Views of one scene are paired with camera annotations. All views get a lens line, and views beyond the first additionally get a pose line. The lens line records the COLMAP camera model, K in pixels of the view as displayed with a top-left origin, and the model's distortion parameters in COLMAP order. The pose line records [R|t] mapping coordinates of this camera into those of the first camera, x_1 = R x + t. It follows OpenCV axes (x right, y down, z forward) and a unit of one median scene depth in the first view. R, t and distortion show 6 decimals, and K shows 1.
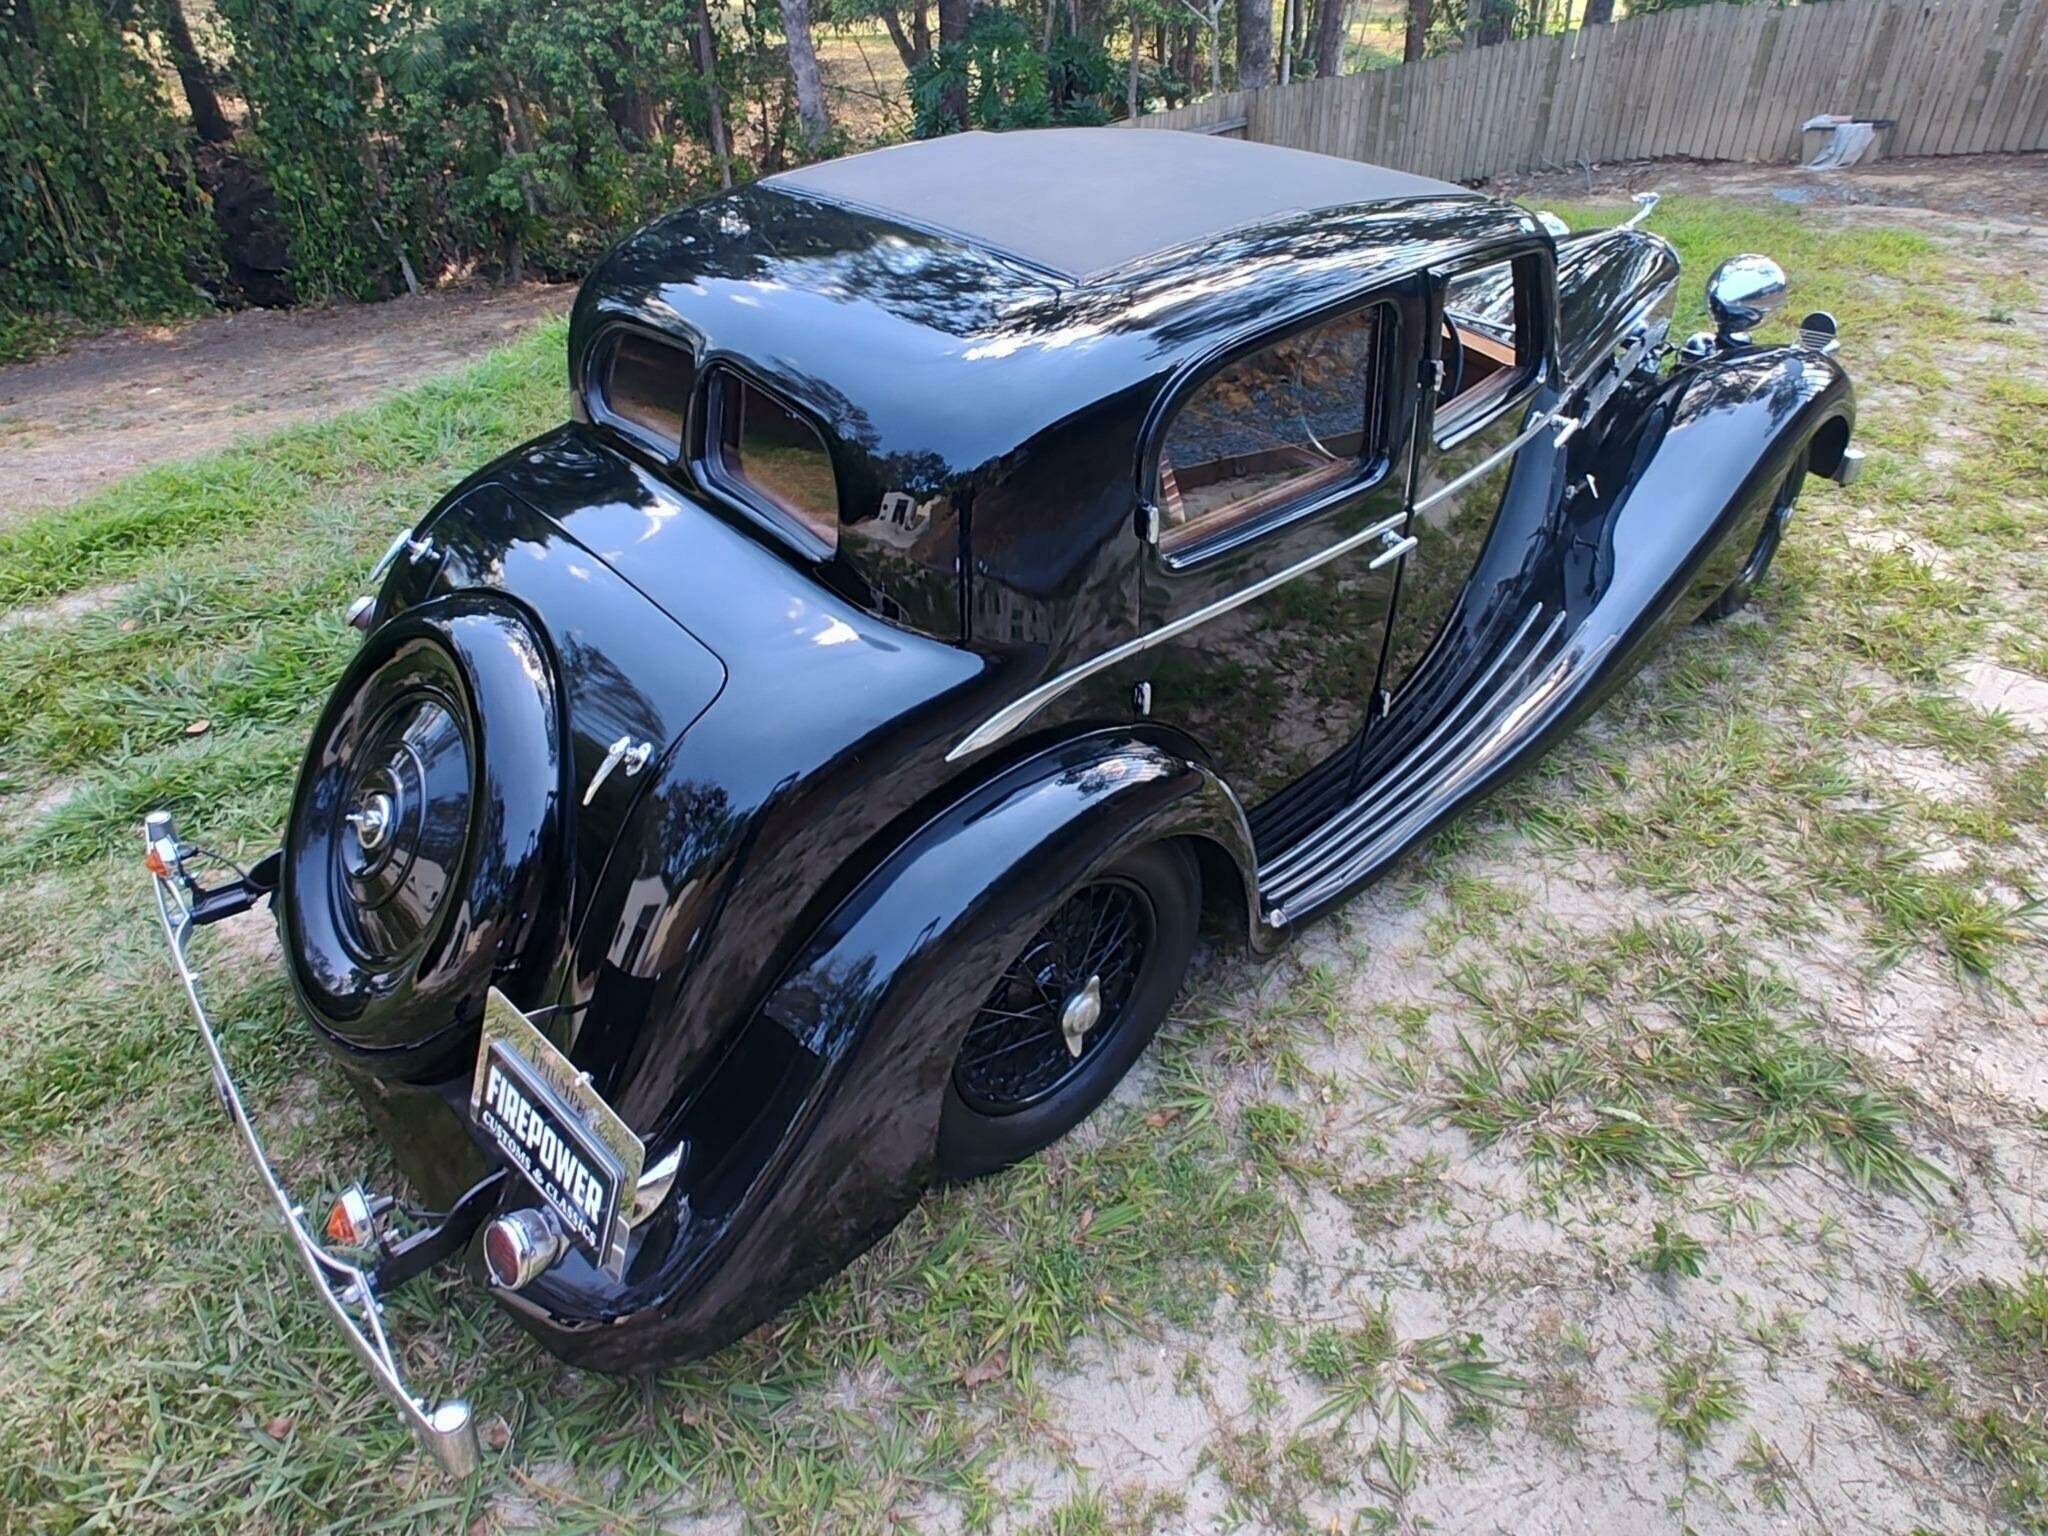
lens RADIAL K [[1330.2, 0, 1181.7], [0, 1330.2, 629.4], [0, 0, 1]] dist [0.004798, 0.003217]
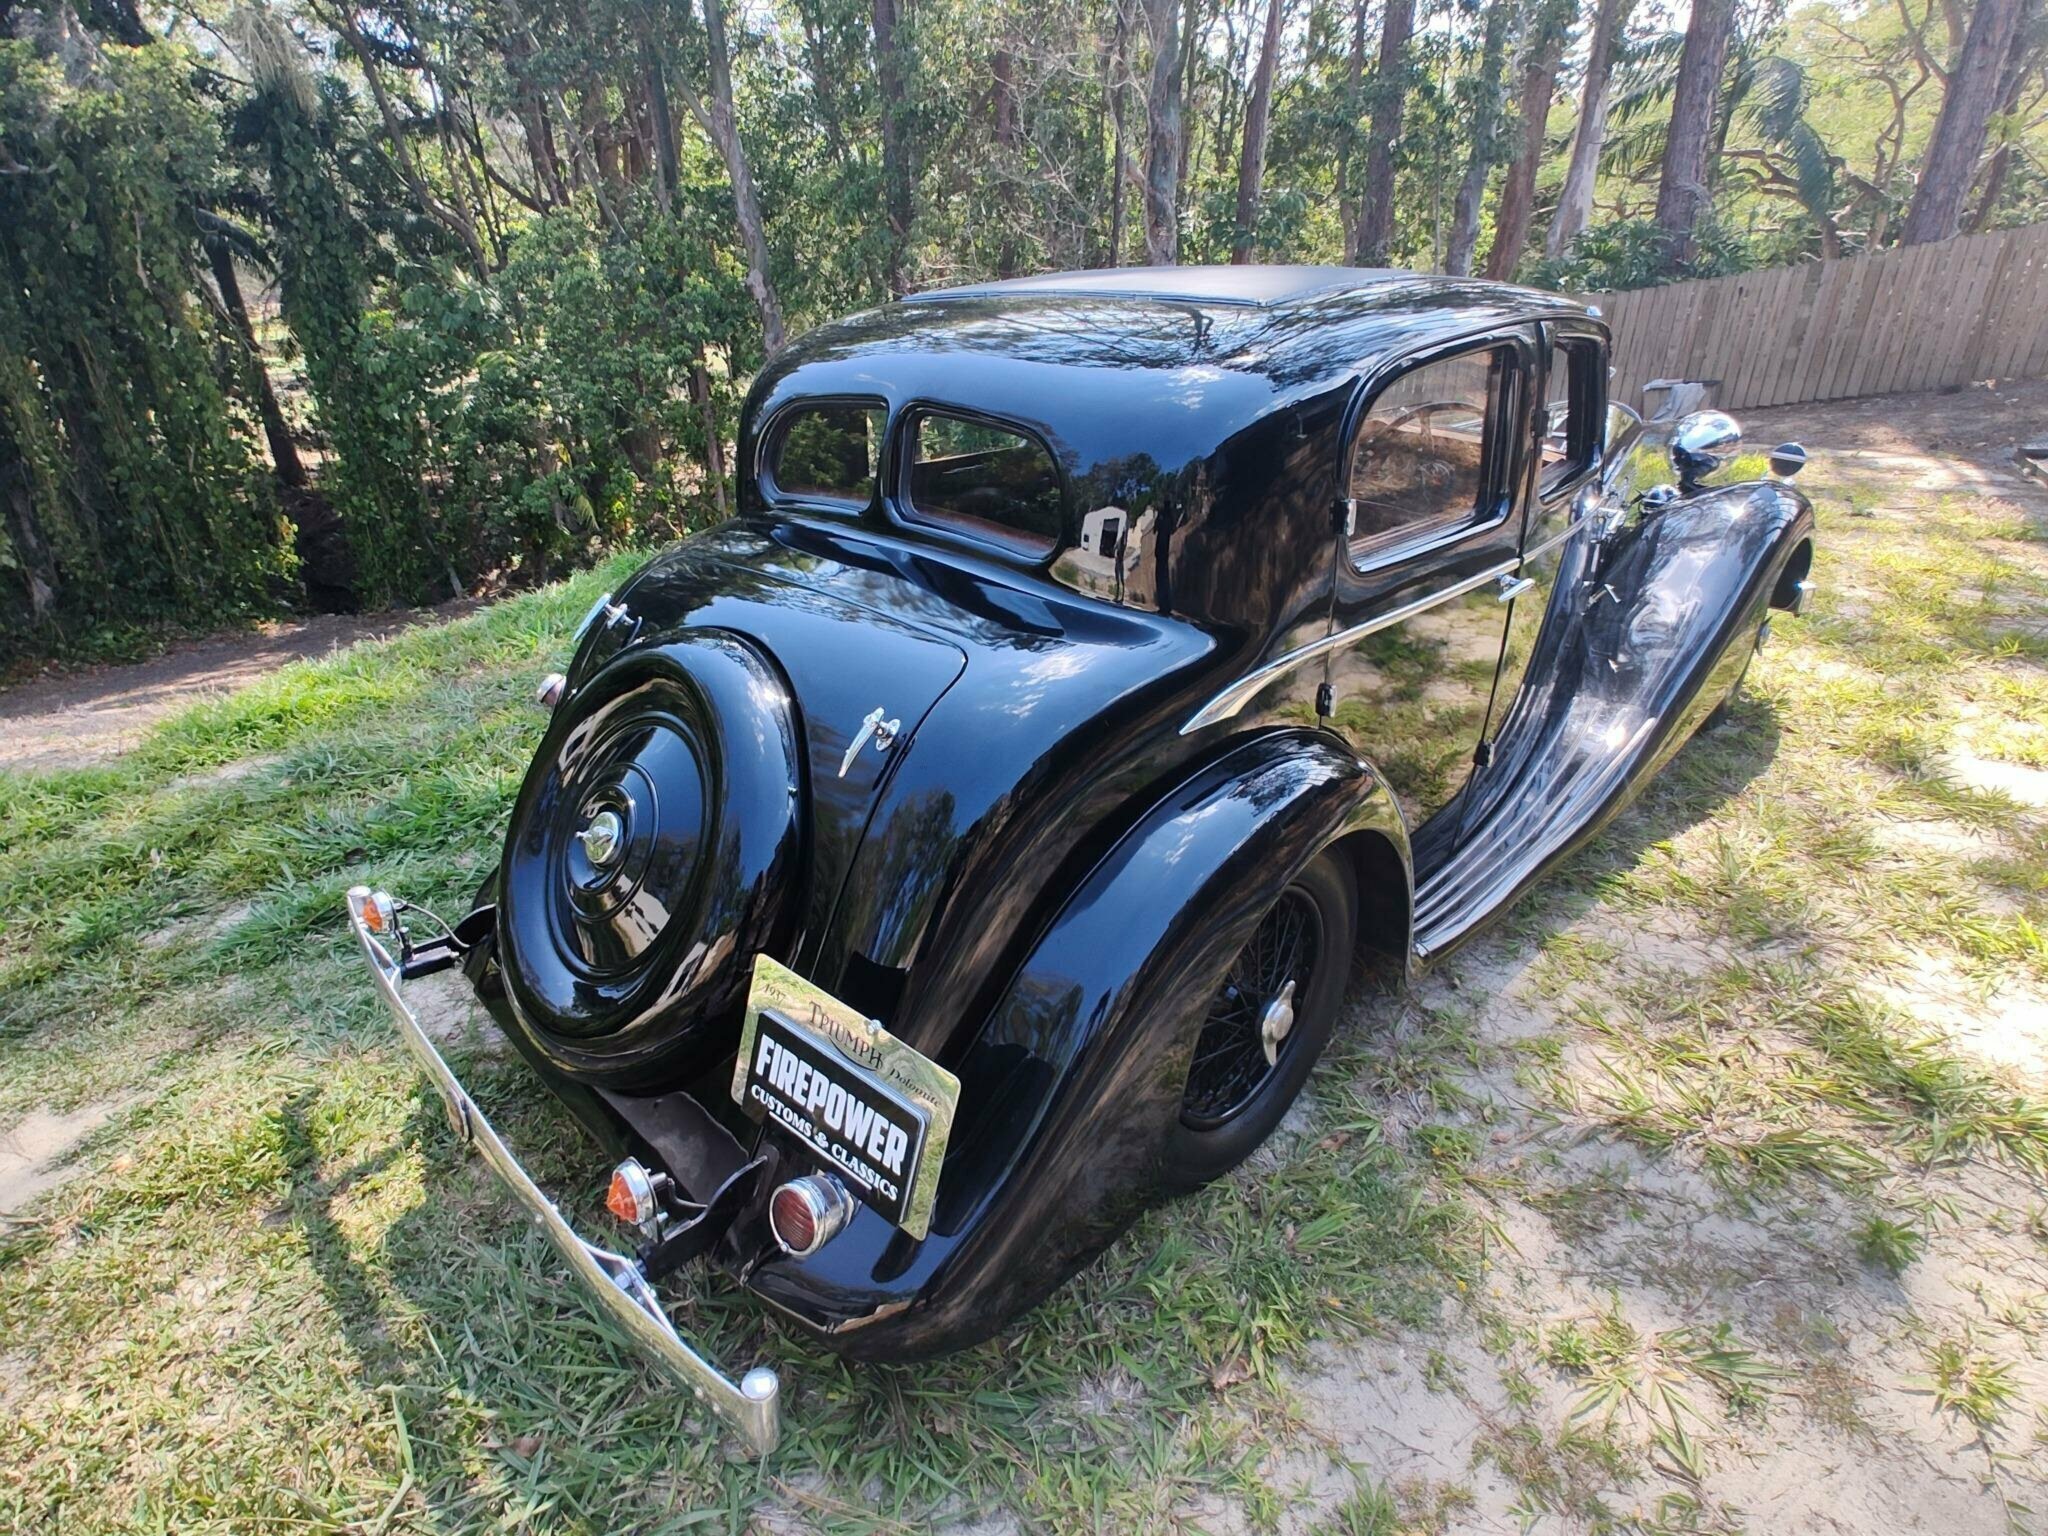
lens RADIAL K [[1130.7, 0, 1078.1], [0, 1130.7, 770.7], [0, 0, 1]] dist [0.009356, -0.002159]
pose [[0.999070, -0.042299, -0.008412, -0.231720], [0.041345, 0.994878, -0.092240, 0.188718], [0.012270, 0.091807, 0.995701, 0.133054]]
